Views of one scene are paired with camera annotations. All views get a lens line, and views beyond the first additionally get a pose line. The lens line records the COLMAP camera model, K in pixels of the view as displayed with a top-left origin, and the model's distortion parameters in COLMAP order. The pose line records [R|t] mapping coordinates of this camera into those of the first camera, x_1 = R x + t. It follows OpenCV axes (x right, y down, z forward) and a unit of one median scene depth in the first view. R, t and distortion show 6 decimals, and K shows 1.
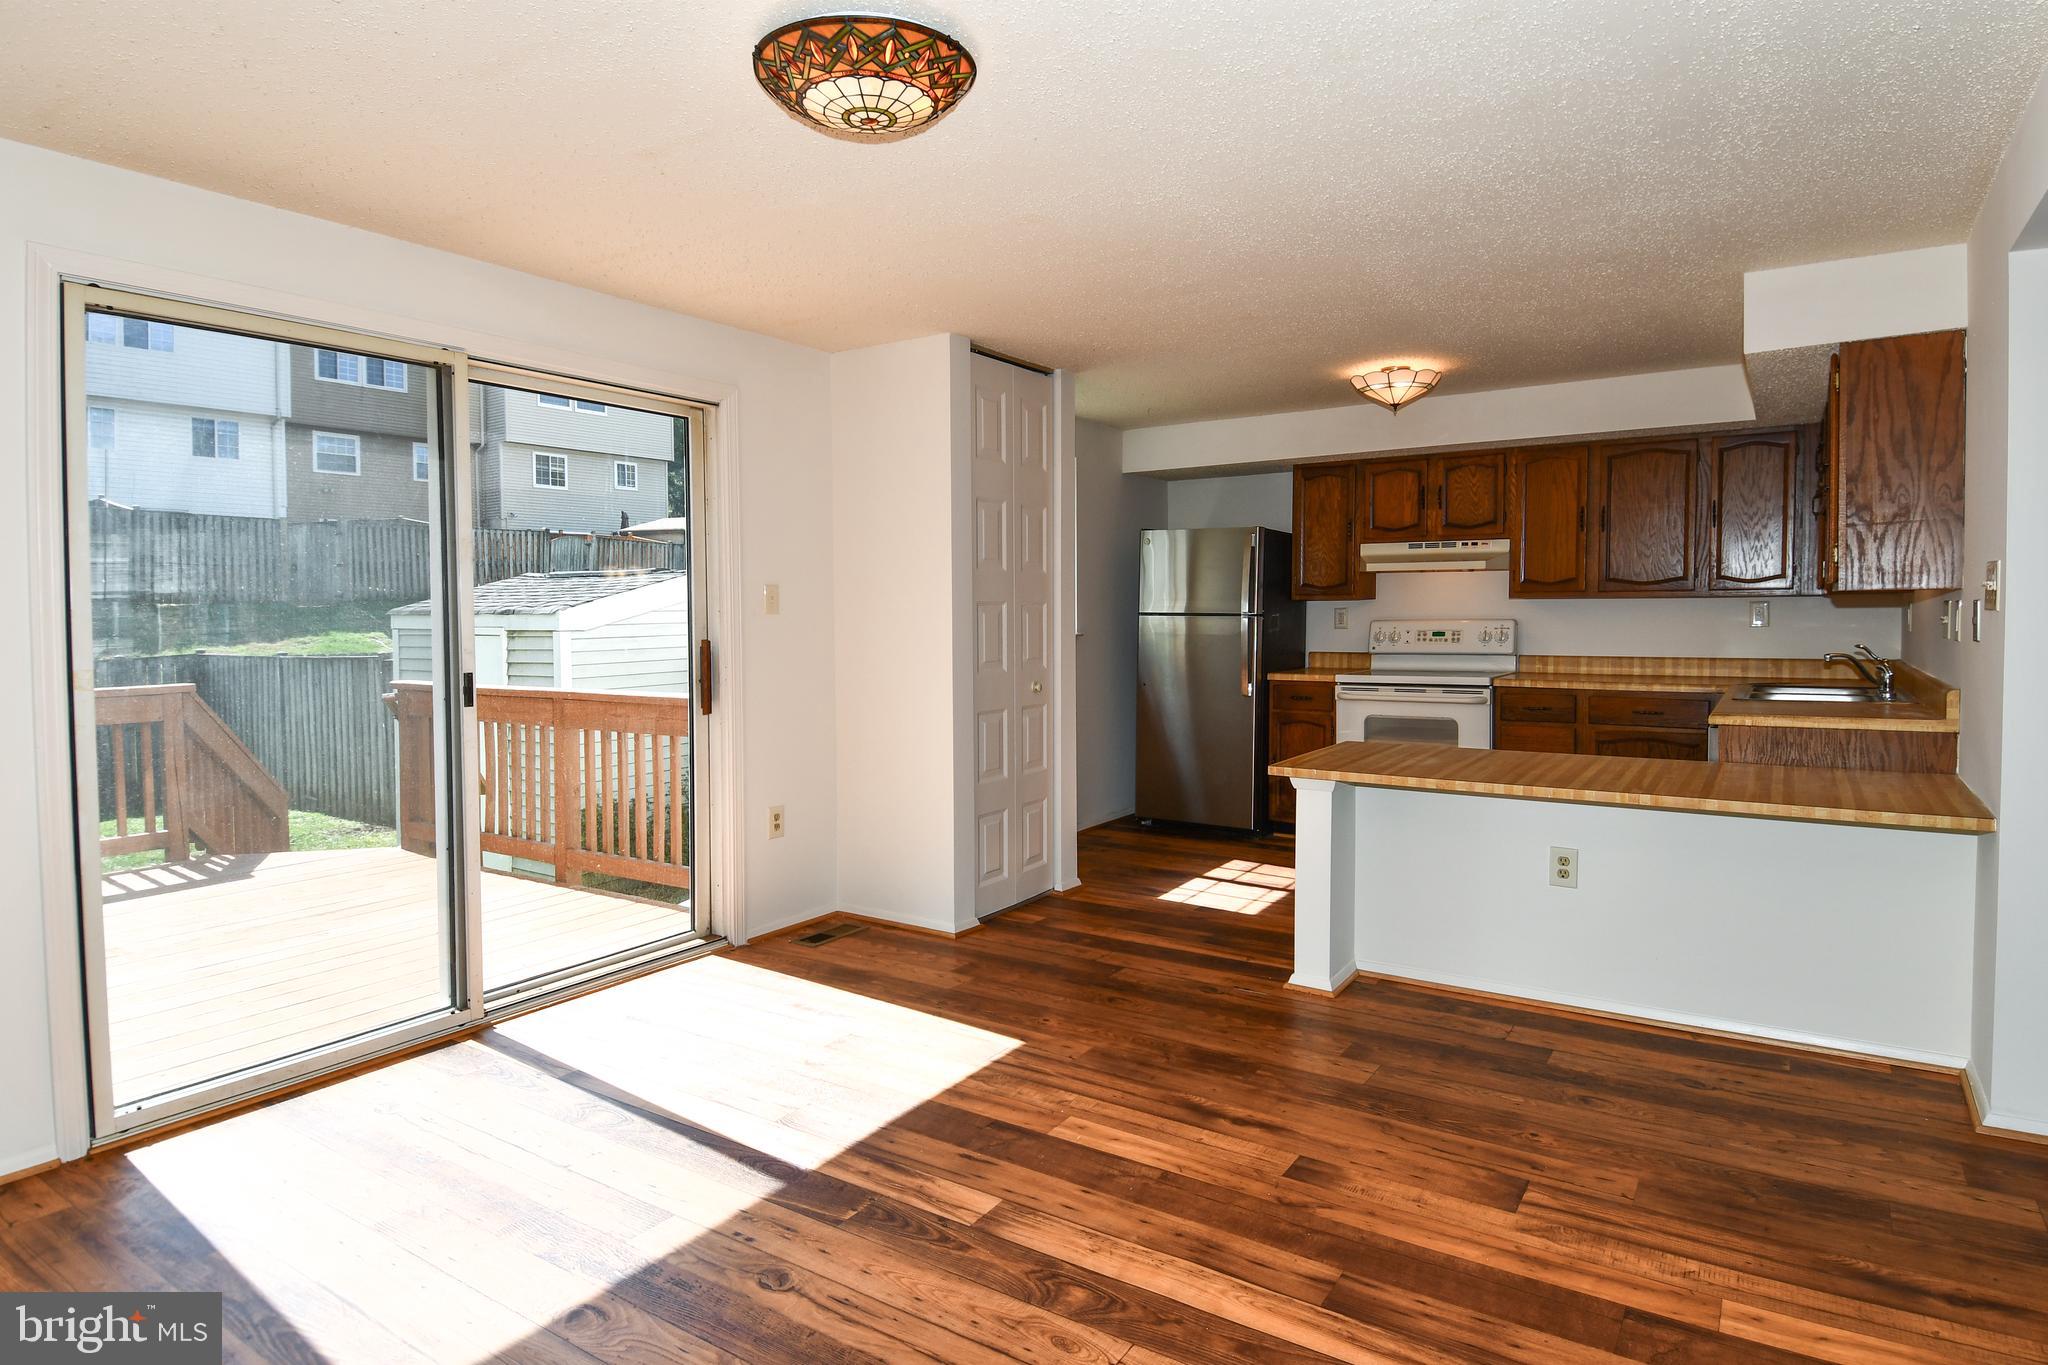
lens RADIAL K [[1118.7, 0, 1115.2], [0, 1118.7, 645.9], [0, 0, 1]] dist [0.031470, -0.024335]
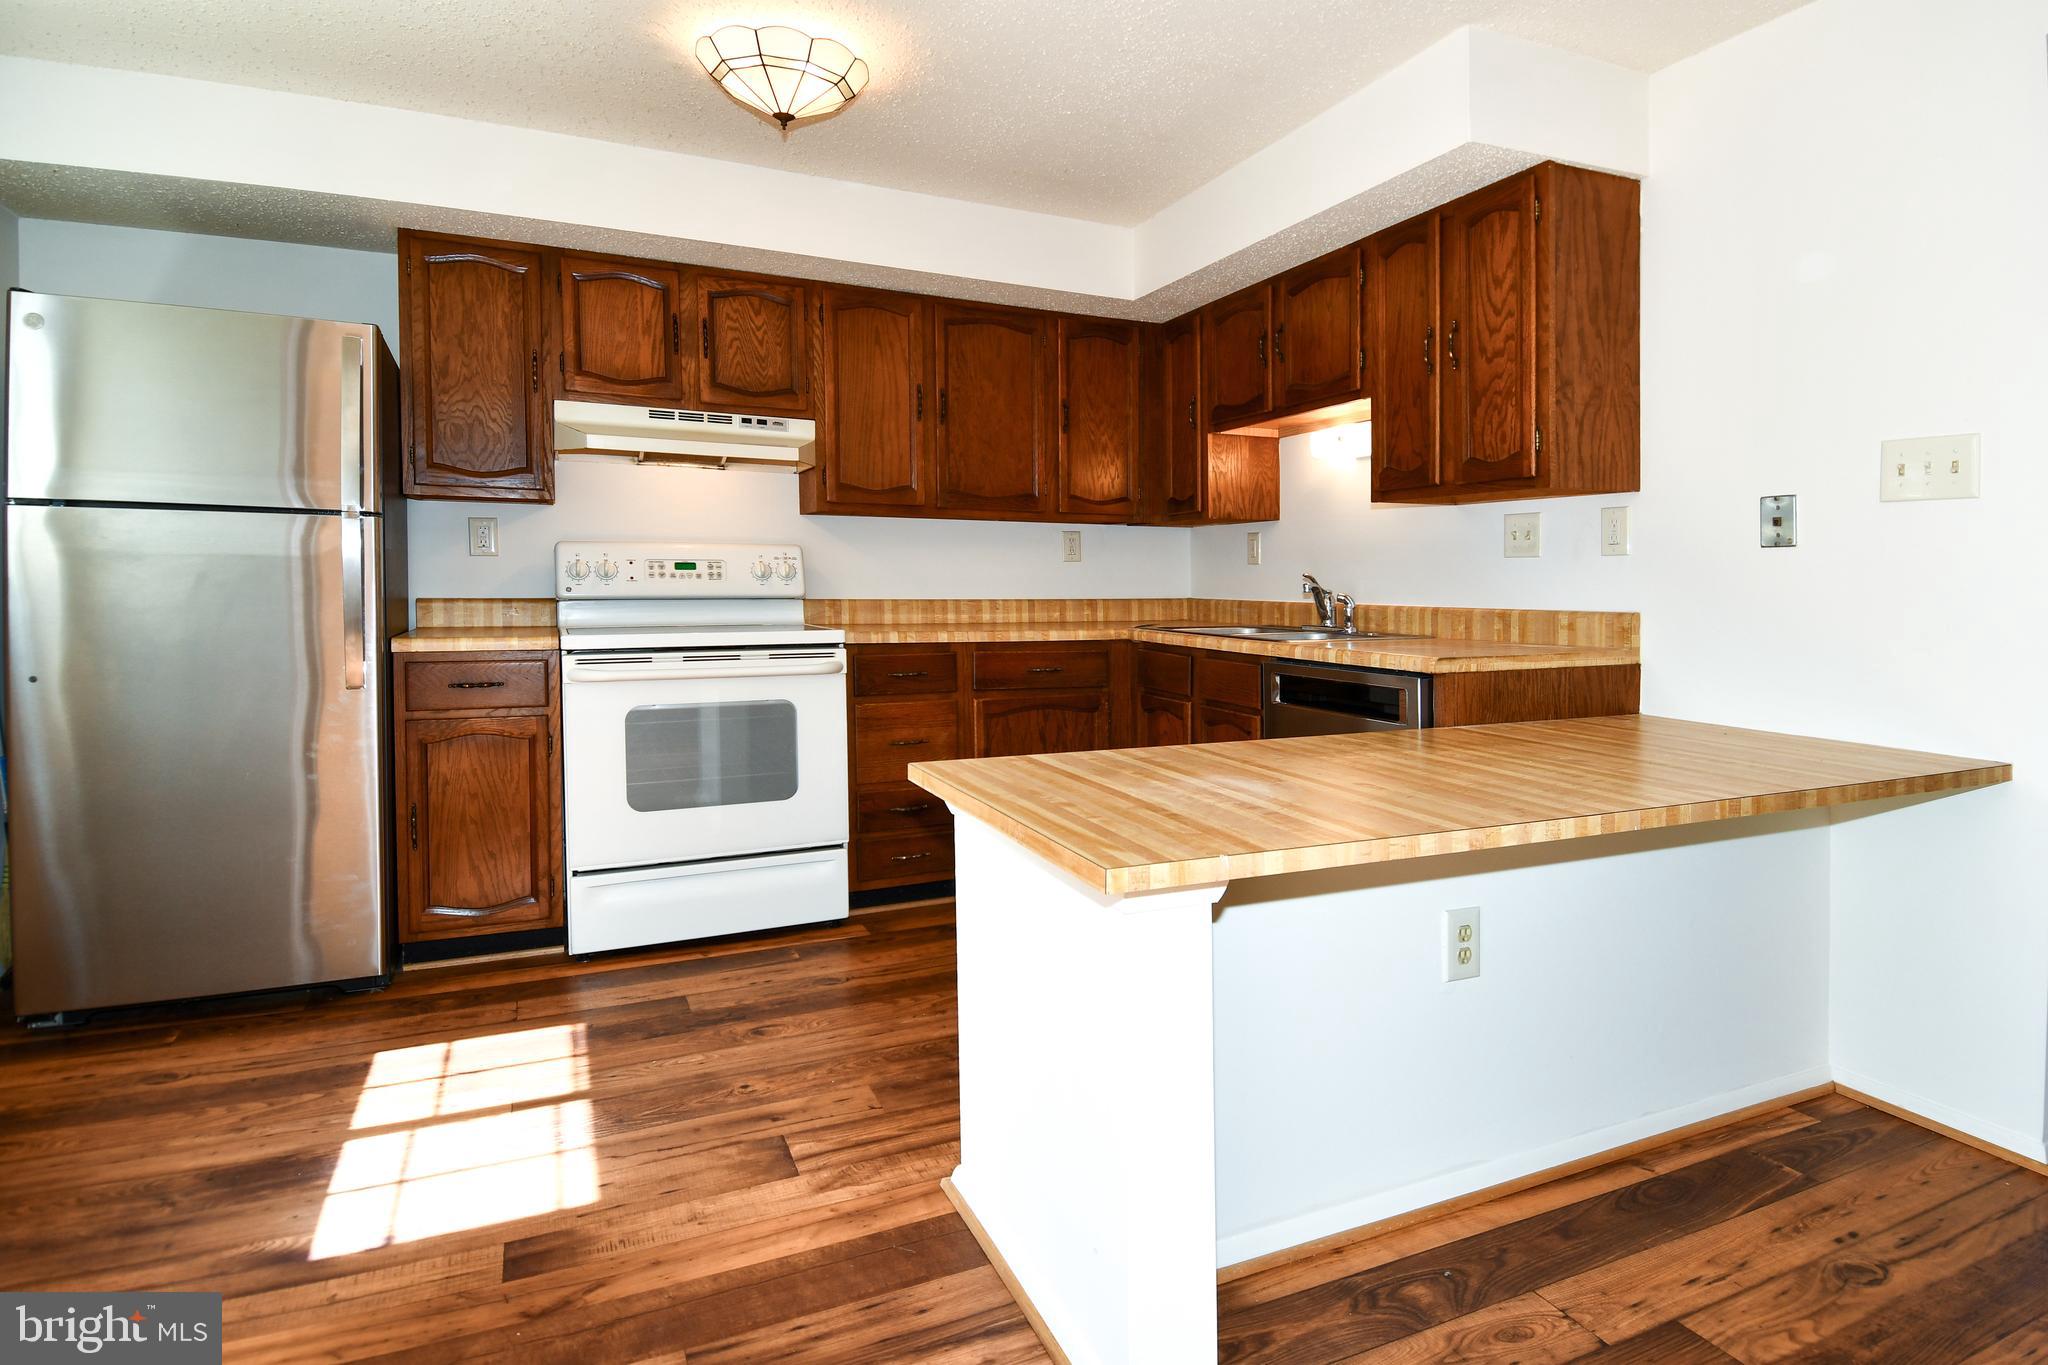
lens RADIAL K [[1118.7, 0, 1066.5], [0, 1118.7, 611.0], [0, 0, 1]] dist [0.031470, -0.024335]
pose [[0.573508, -0.023478, 0.818864, -0.116160], [0.024596, 0.999632, 0.011435, 0.014818], [-0.818831, 0.013583, 0.573874, 0.587981]]
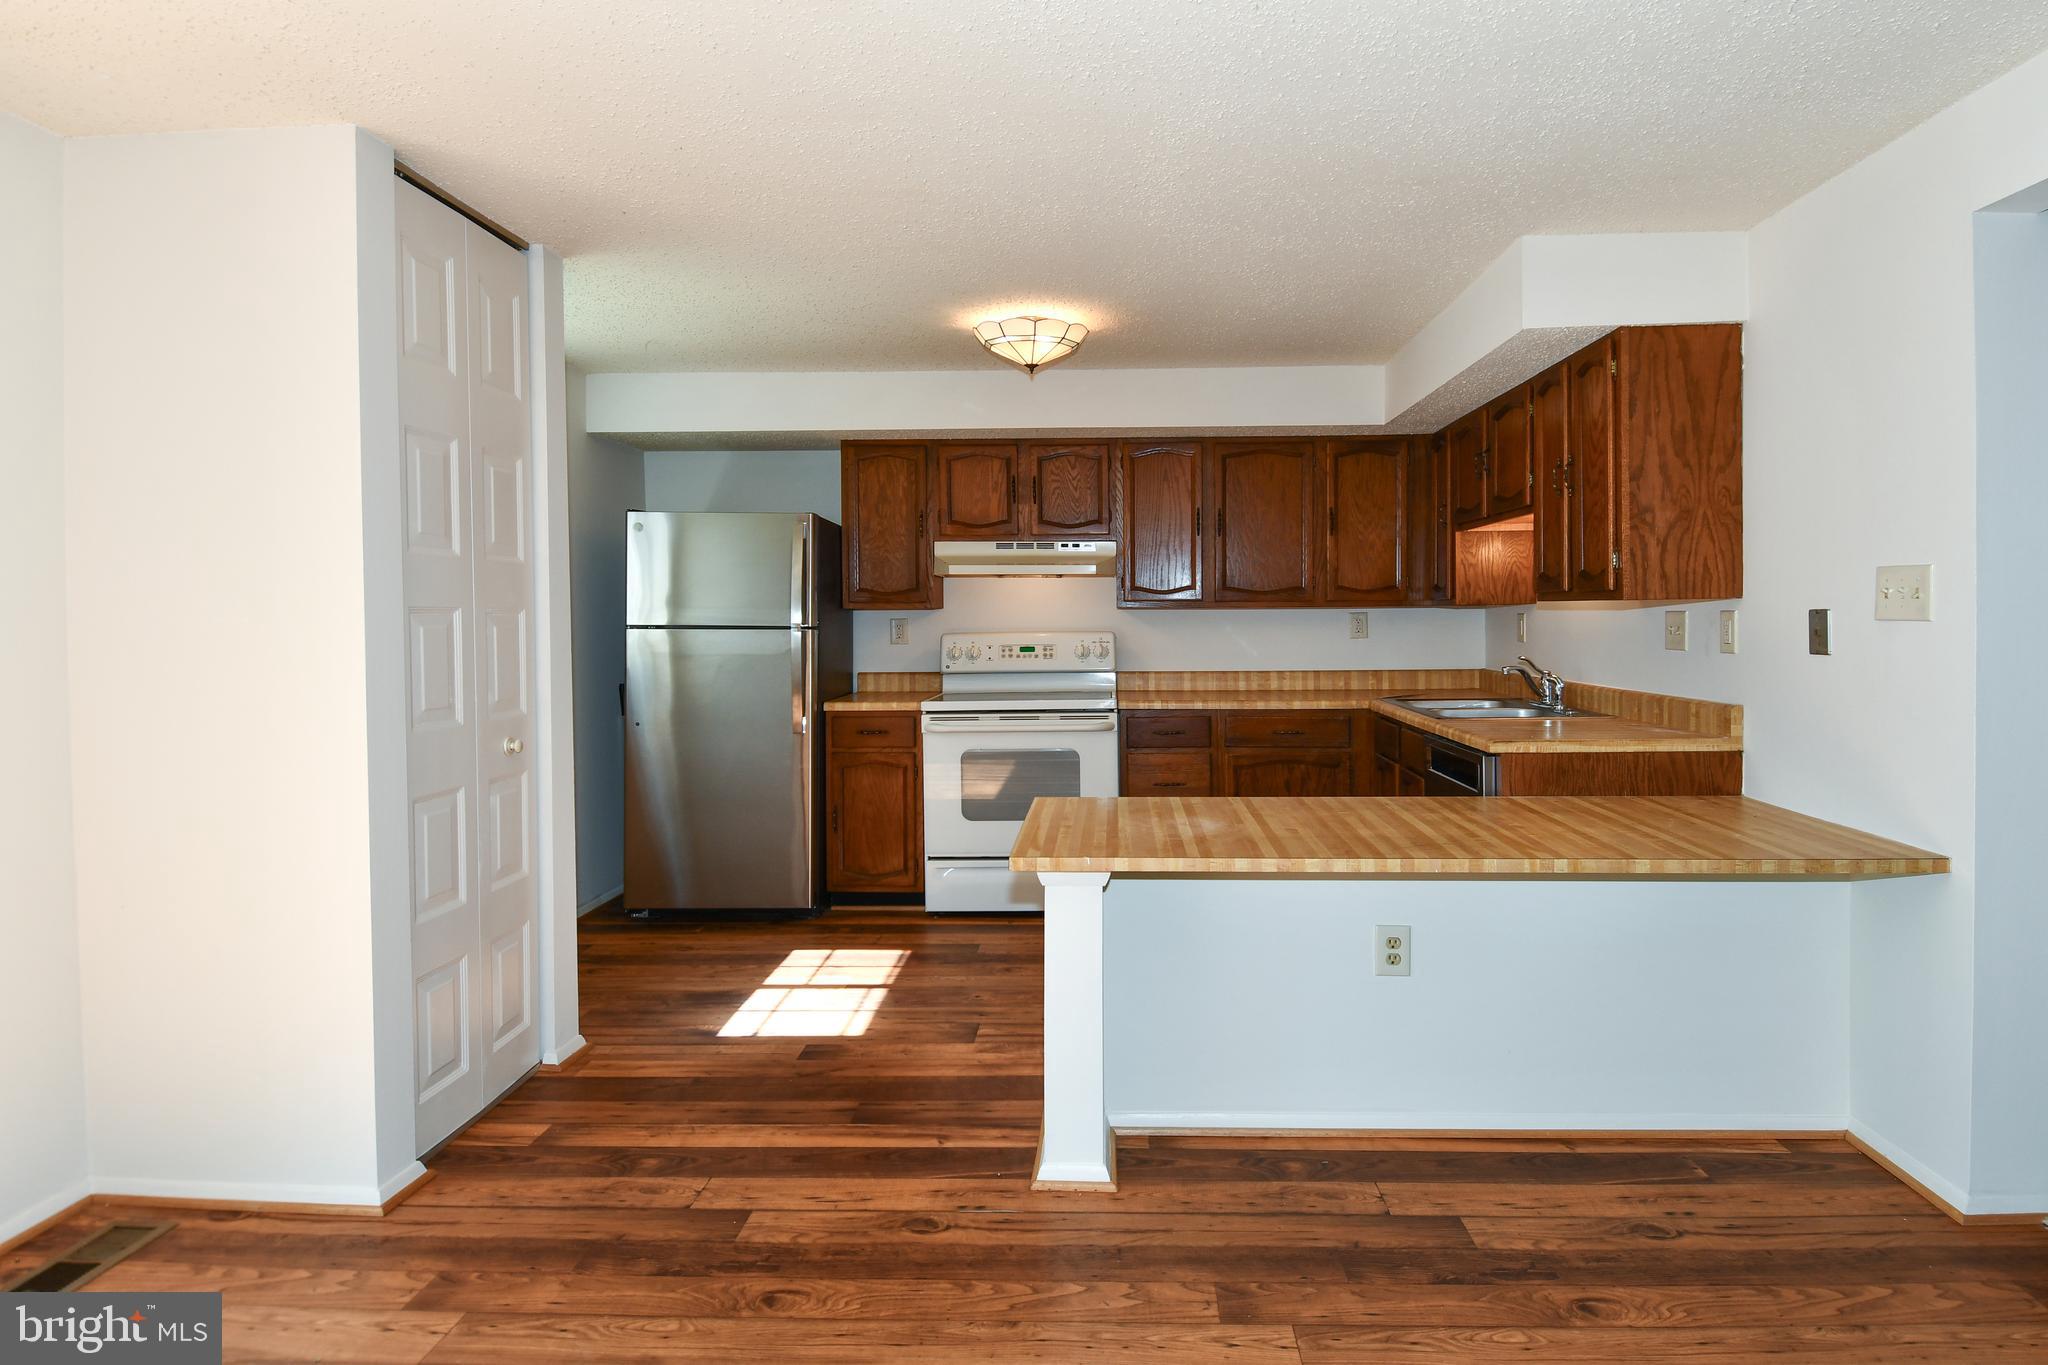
lens RADIAL K [[1072.7, 0, 1125.7], [0, 1072.7, 640.9], [0, 0, 1]] dist [0.032608, -0.026309]
pose [[0.844190, -0.010951, 0.535932, -0.109002], [0.018437, 0.999793, -0.008612, -0.010368], [-0.535727, 0.017151, 0.844217, 0.325820]]
